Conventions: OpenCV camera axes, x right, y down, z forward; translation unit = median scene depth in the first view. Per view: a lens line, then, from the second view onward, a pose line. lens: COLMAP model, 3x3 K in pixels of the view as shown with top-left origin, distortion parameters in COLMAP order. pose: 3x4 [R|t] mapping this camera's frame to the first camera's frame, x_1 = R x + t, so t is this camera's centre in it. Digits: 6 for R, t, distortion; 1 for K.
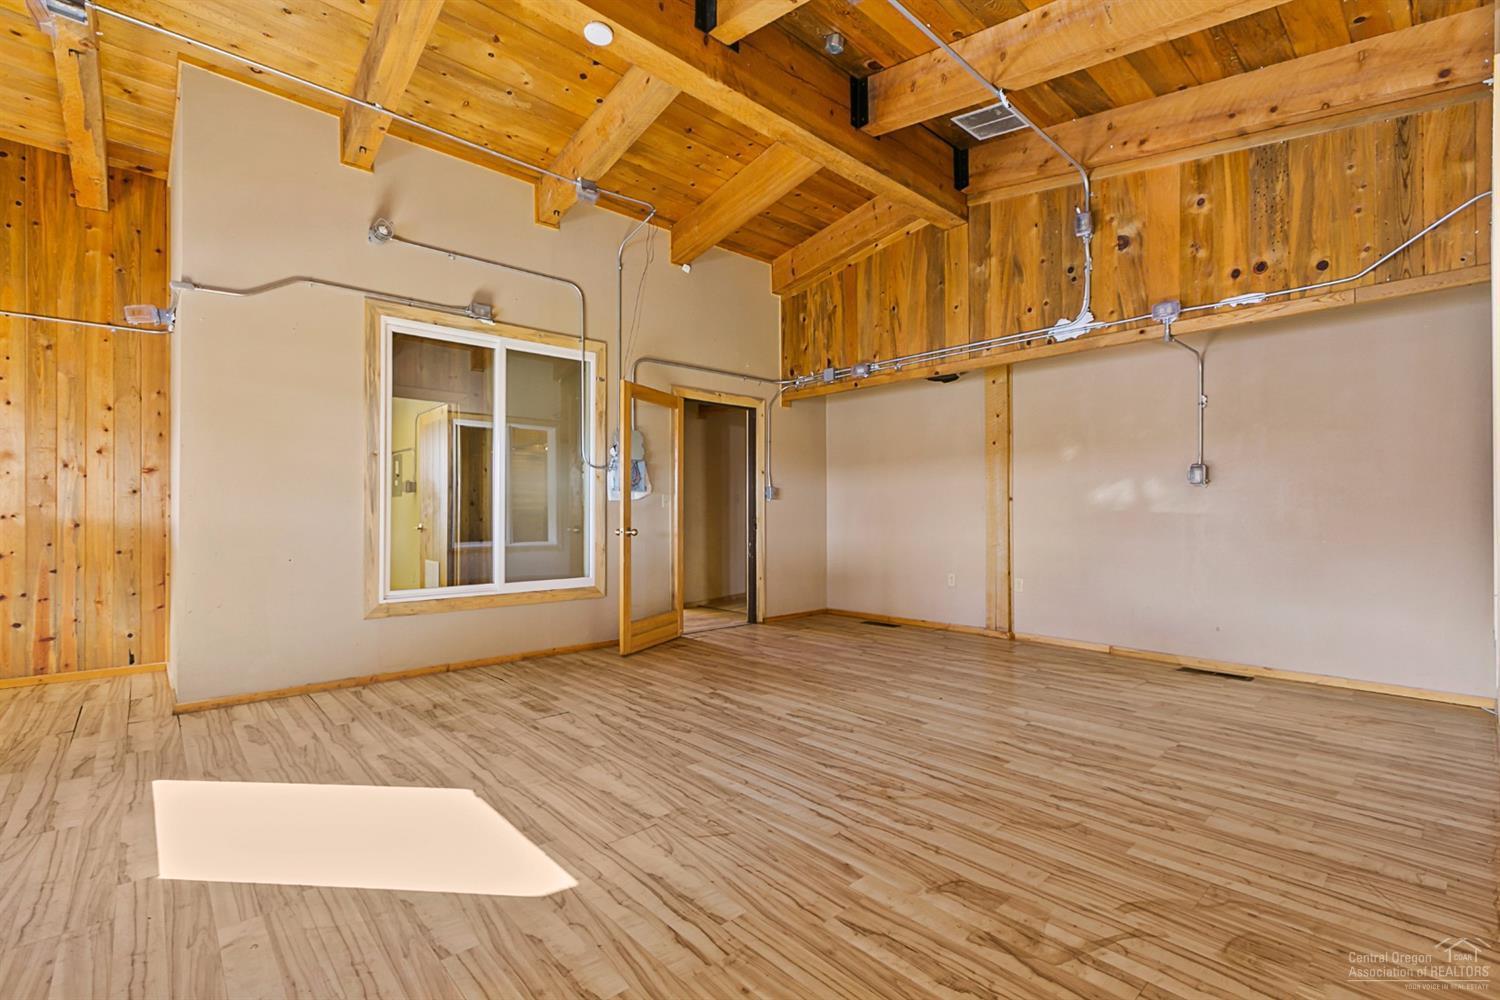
lens RADIAL K [[669.9, 0, 752.7], [0, 669.9, 503.4], [0, 0, 1]] dist [-0.002450, 0.001615]
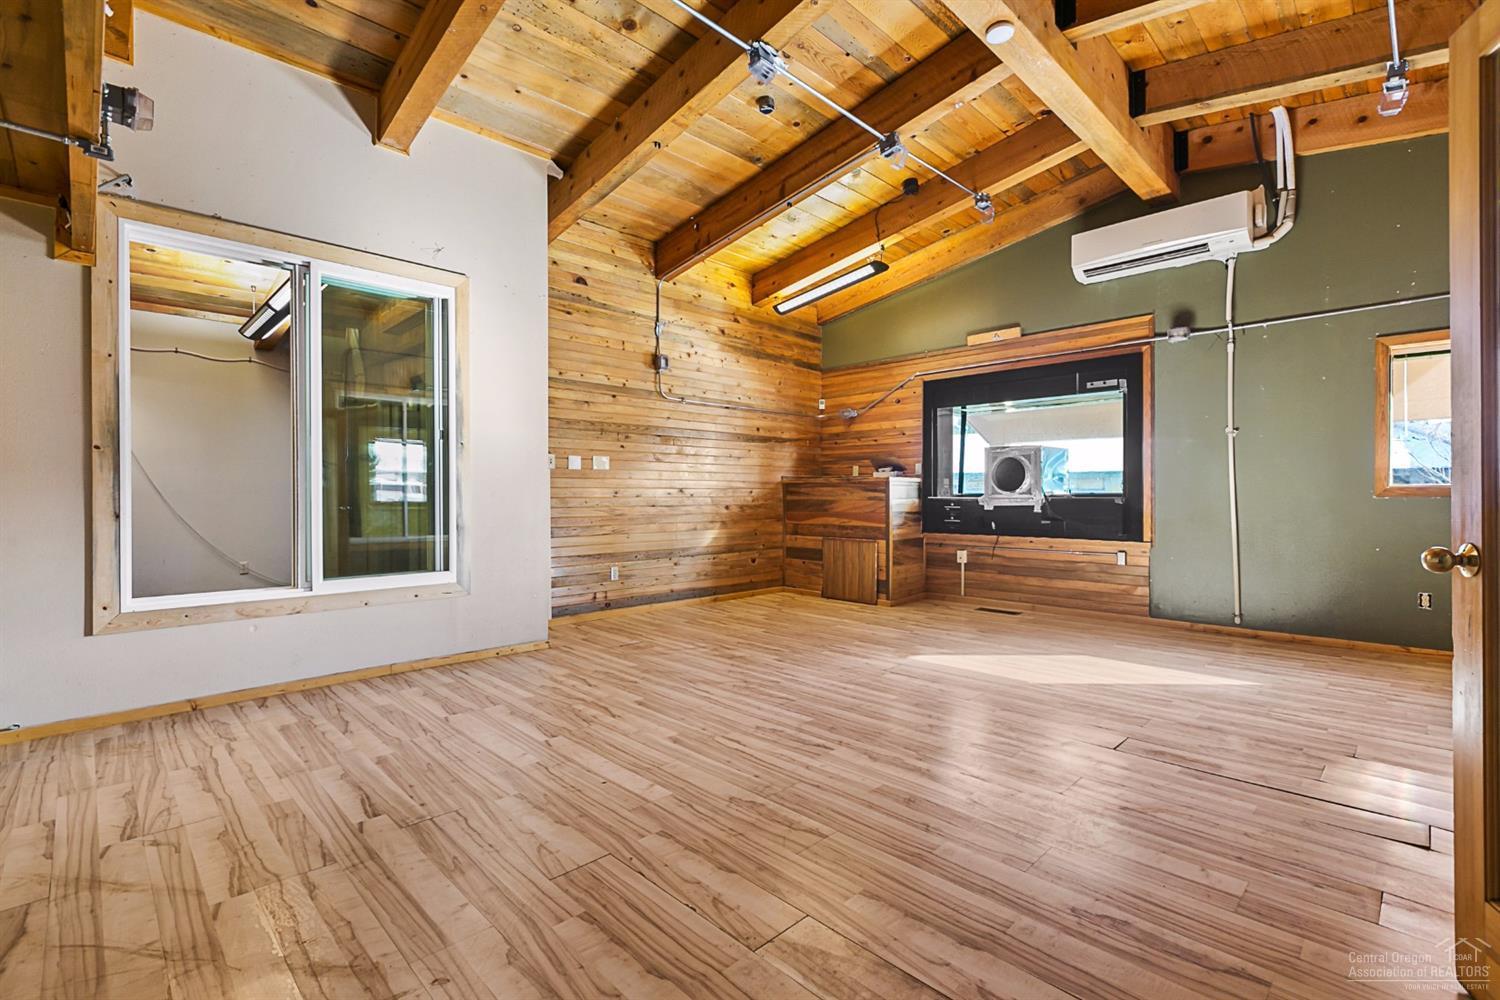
lens RADIAL K [[669.9, 0, 749.4], [0, 669.9, 496.7], [0, 0, 1]] dist [-0.002450, 0.001615]
pose [[-0.999400, 0.004689, -0.034305, 0.180010], [0.004898, 0.999970, -0.006032, 0.022390], [0.034276, -0.006196, -0.999393, 1.837653]]
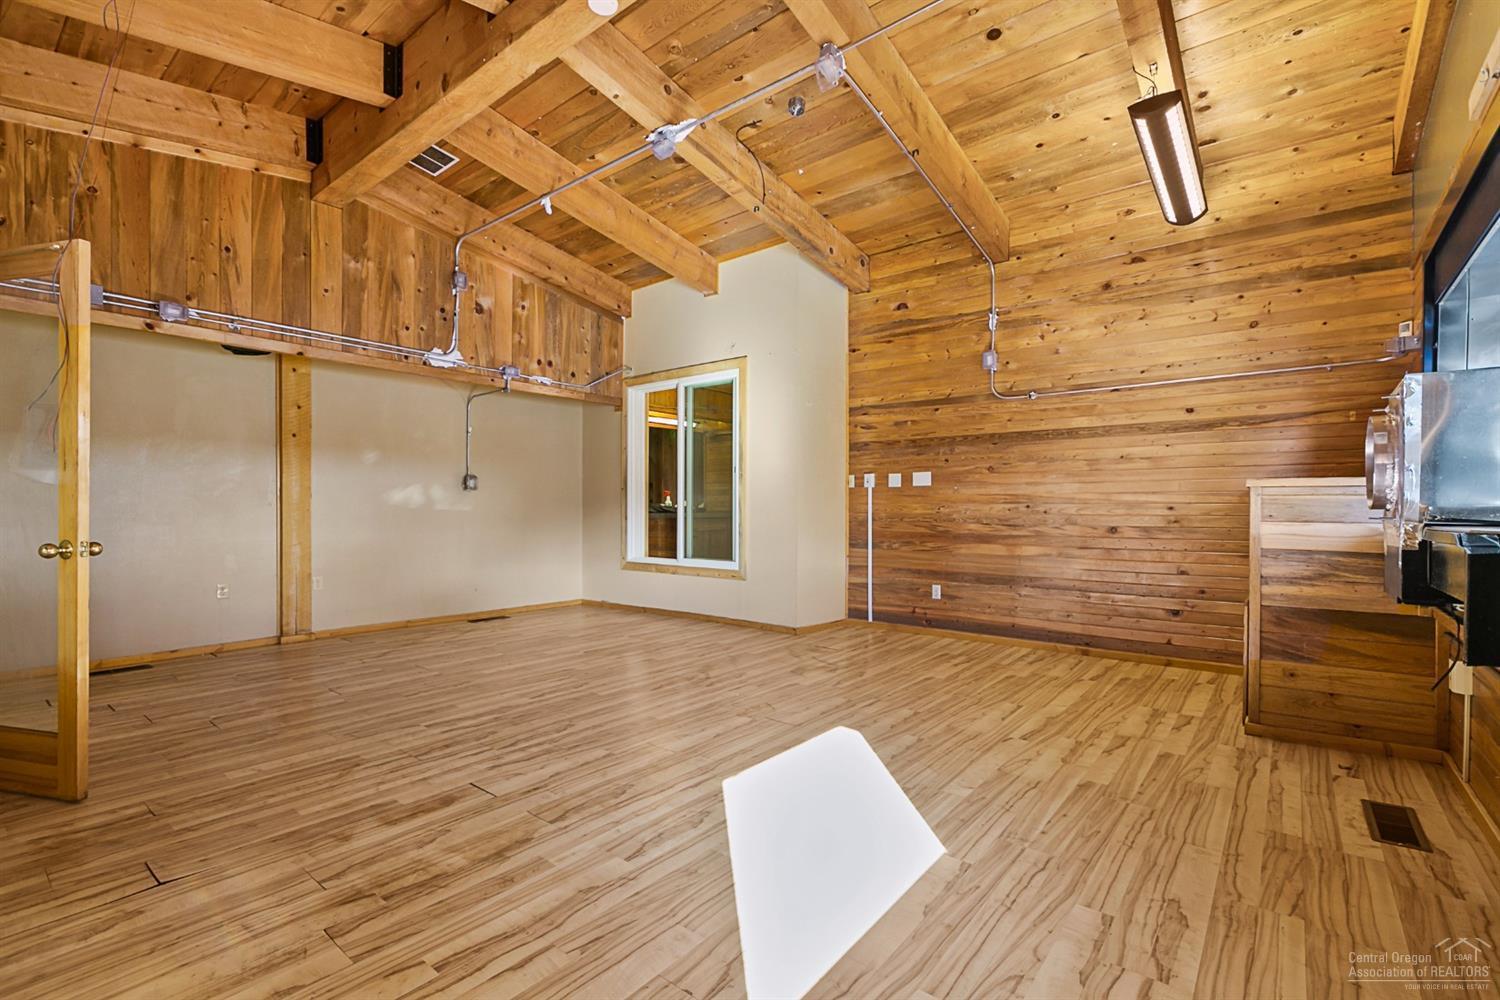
lens RADIAL K [[669.9, 0, 747.9], [0, 669.9, 508.8], [0, 0, 1]] dist [-0.002450, 0.001615]
pose [[-0.152933, 0.003231, 0.988231, -1.084904], [-0.011874, 0.999916, -0.005107, 0.014352], [-0.988165, -0.012515, -0.152882, 0.850731]]
